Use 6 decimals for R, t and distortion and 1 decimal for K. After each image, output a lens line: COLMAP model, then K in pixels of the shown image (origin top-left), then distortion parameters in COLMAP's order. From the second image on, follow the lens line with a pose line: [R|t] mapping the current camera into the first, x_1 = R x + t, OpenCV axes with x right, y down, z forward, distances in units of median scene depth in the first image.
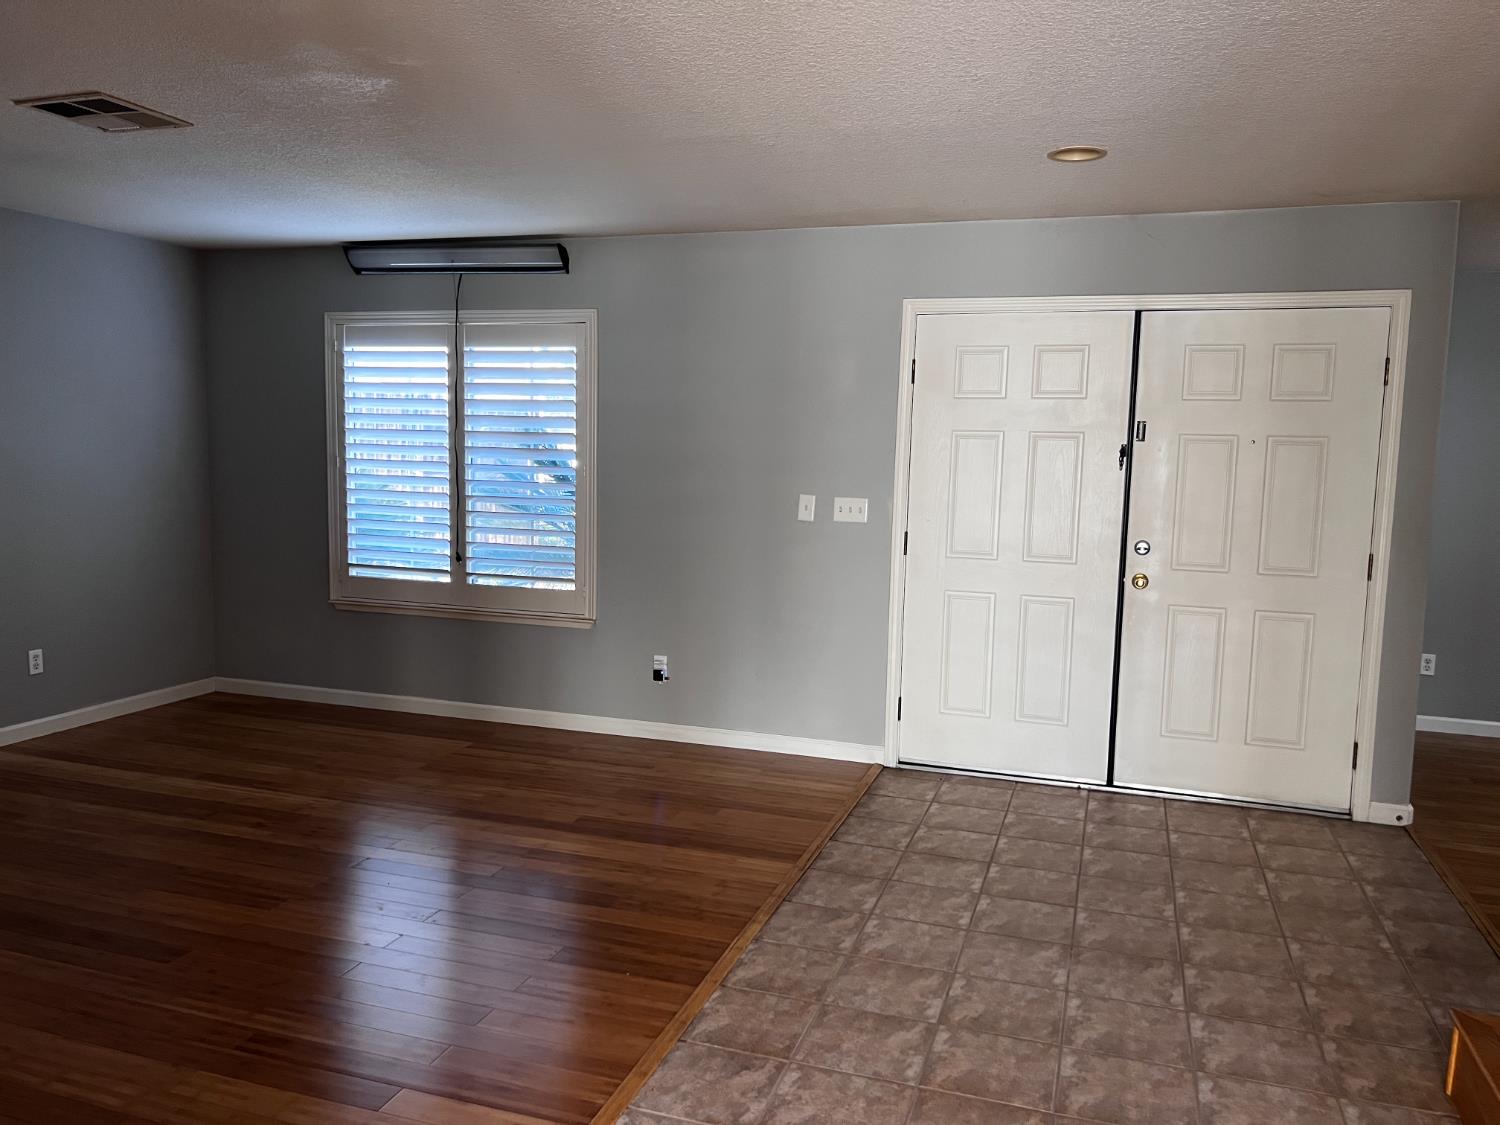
lens RADIAL K [[1132.6, 0, 748.0], [0, 1132.6, 565.6], [0, 0, 1]] dist [0.051844, -0.012491]
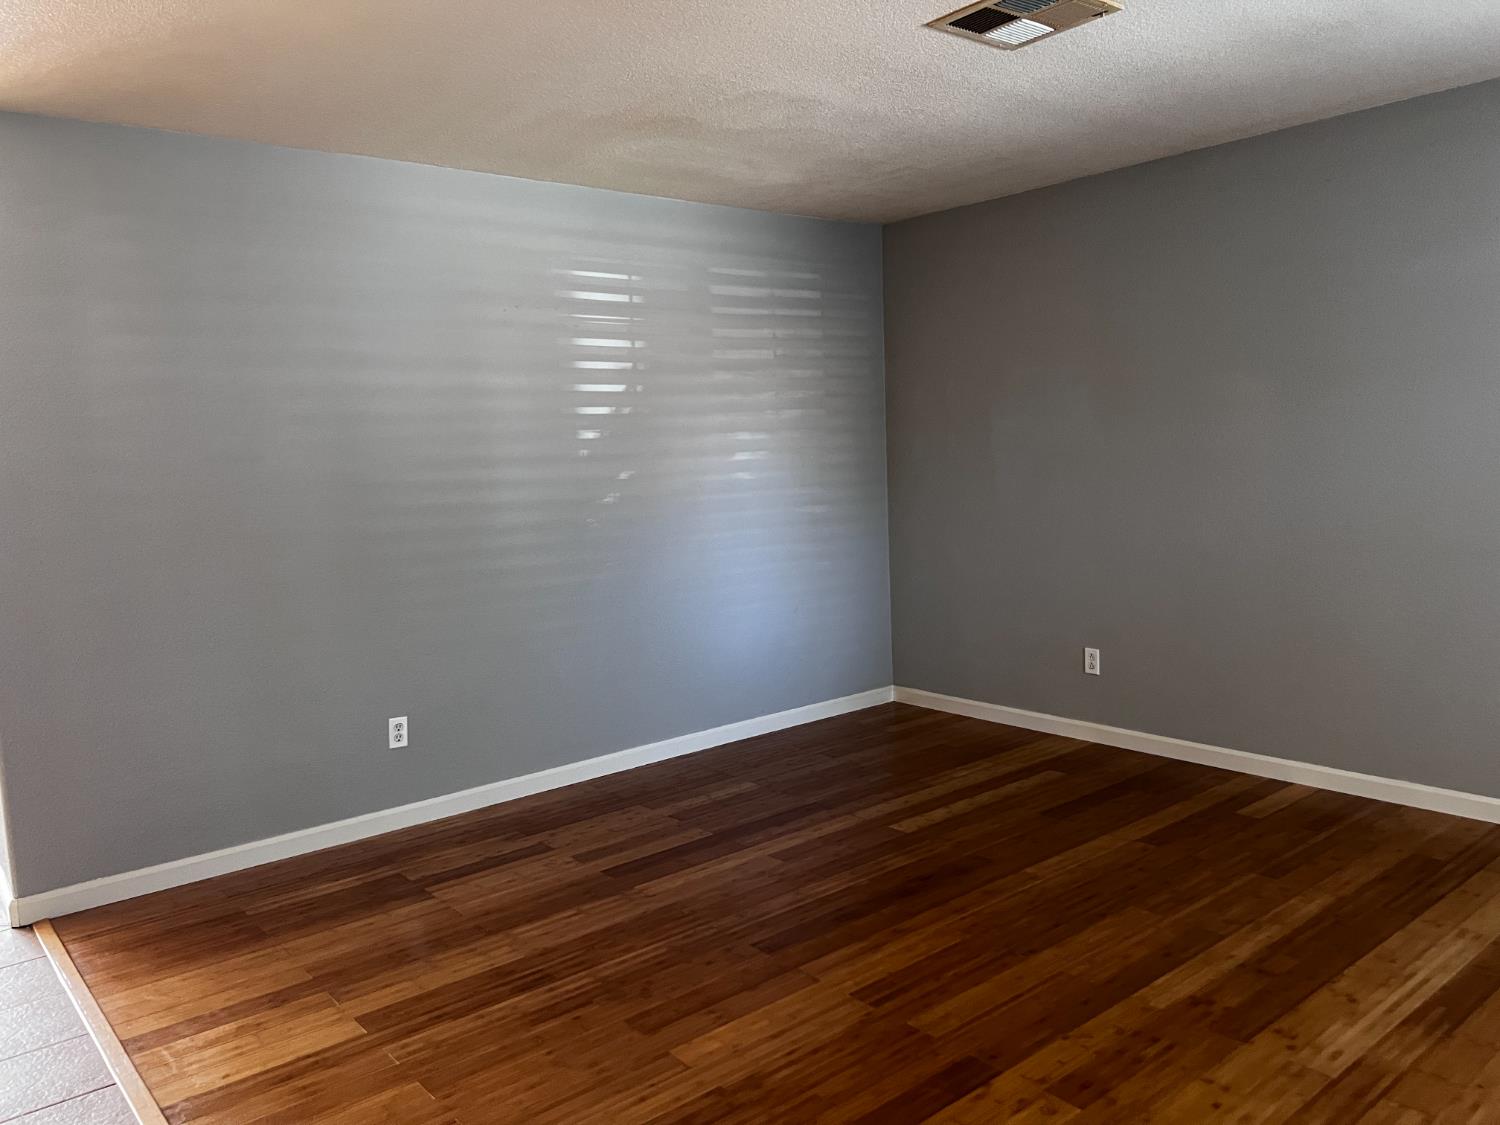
lens RADIAL K [[1132.6, 0, 747.2], [0, 1132.6, 562.6], [0, 0, 1]] dist [0.051844, -0.012491]
pose [[-0.538067, 0.083986, -0.838708, 0.262306], [-0.057346, 0.989071, 0.135833, -0.102073], [0.840949, 0.121183, -0.527370, 1.318041]]
